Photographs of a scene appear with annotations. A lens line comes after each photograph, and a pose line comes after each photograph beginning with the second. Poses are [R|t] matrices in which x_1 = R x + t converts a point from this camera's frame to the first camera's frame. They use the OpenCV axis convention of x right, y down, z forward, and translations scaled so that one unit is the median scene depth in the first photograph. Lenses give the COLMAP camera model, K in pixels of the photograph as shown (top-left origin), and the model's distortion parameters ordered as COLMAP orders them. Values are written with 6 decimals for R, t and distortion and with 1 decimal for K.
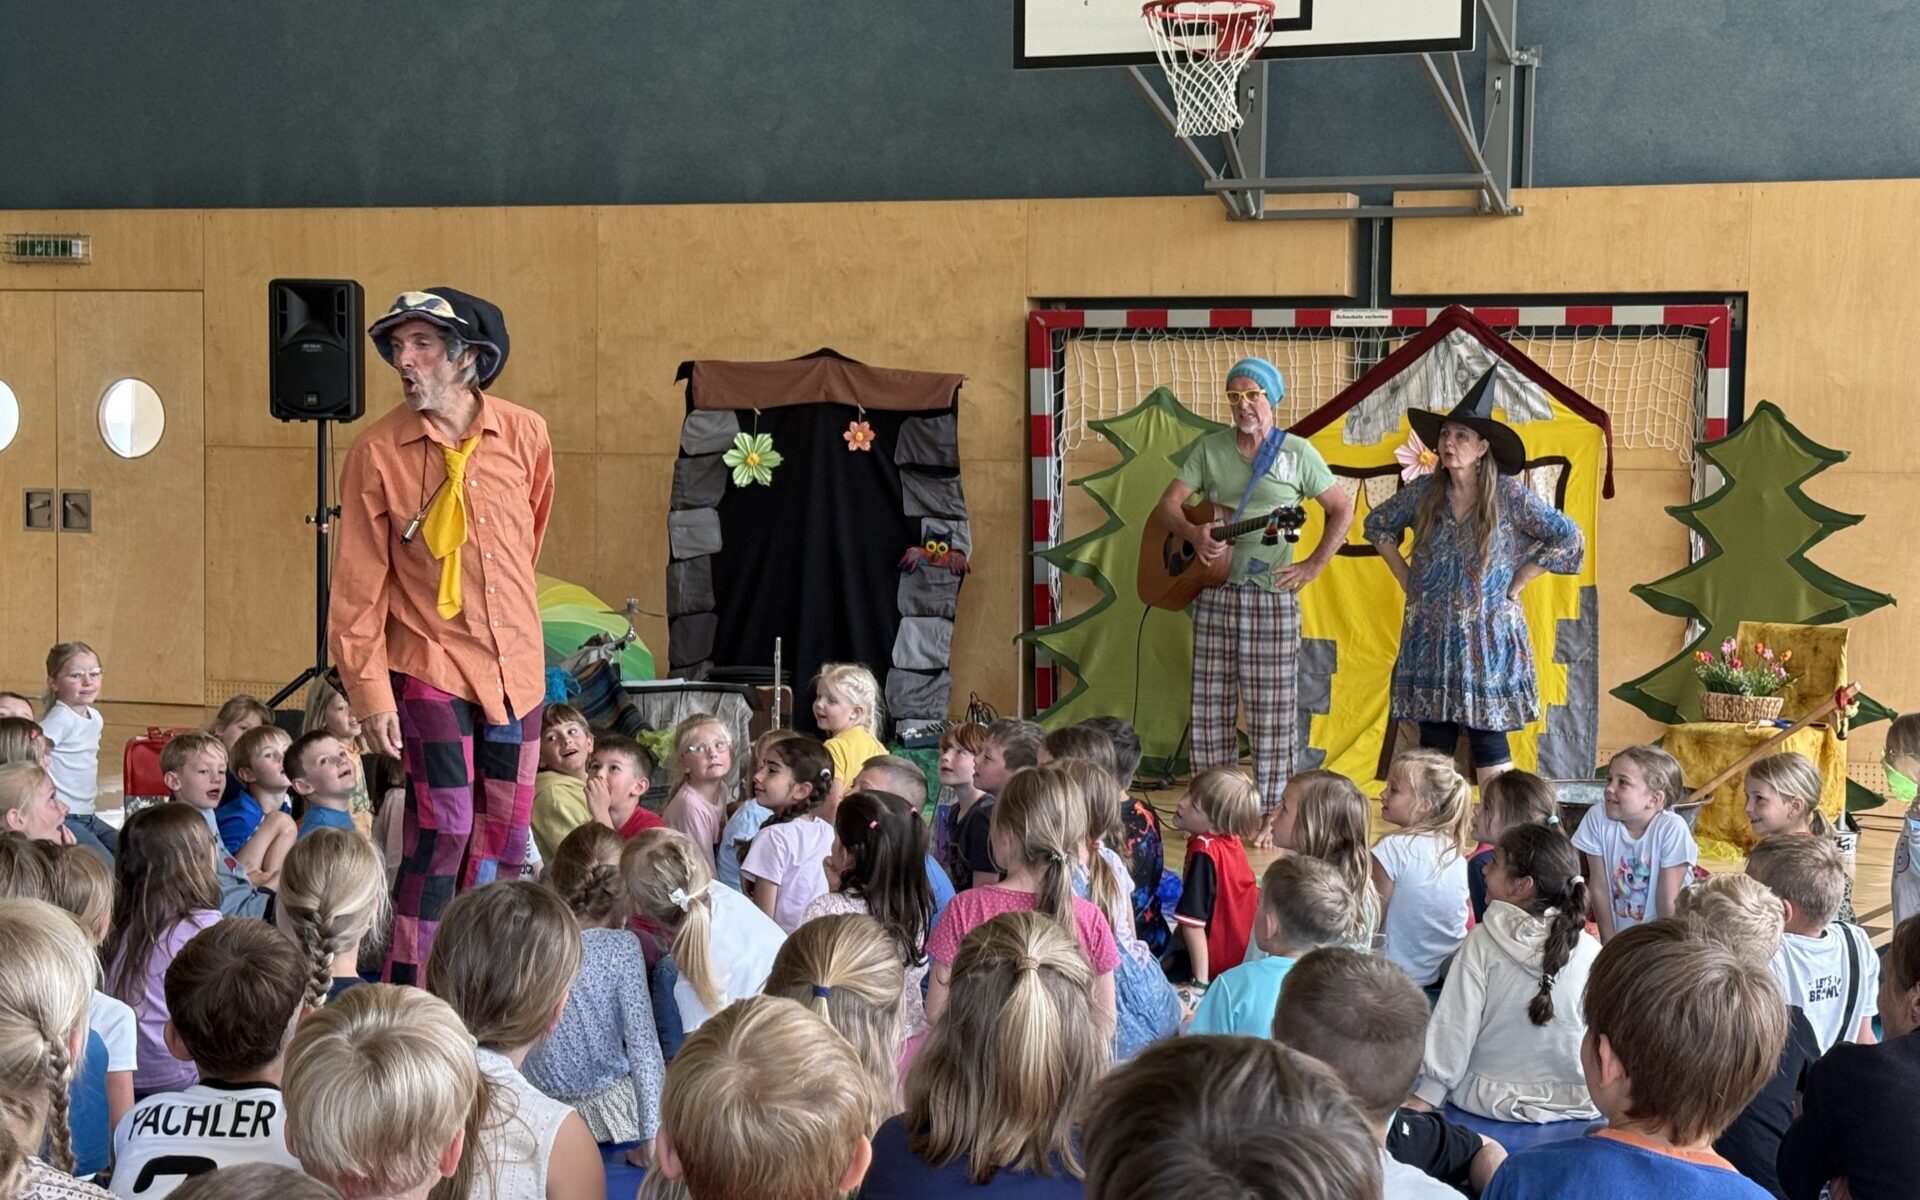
lens RADIAL K [[2990.6, 0, 960.0], [0, 2990.6, 600.0], [0, 0, 1]] dist [0.191233, -0.069556]
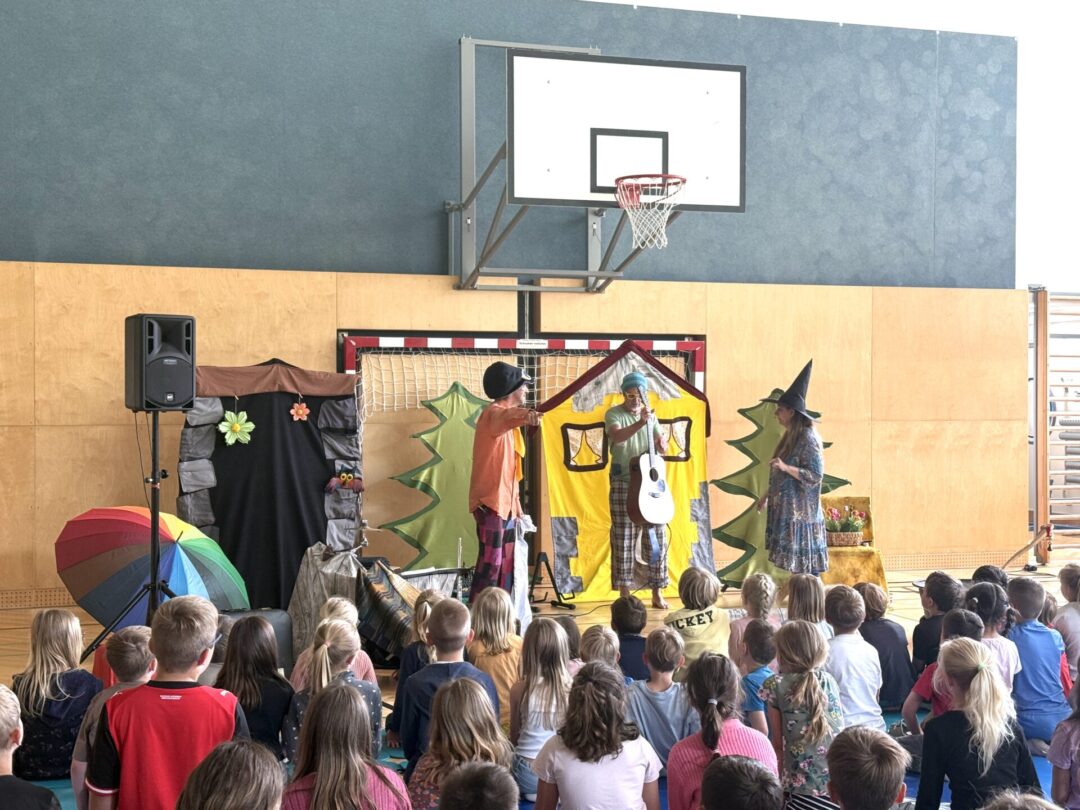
lens RADIAL K [[1498.2, 0, 540.0], [0, 1498.2, 405.0], [0, 0, 1]] dist [0.215312, -0.094641]
pose [[0.776403, -0.016323, 0.630025, -0.457120], [0.044585, 0.998583, -0.029072, -0.028706], [-0.628658, 0.050661, 0.776030, 0.274852]]
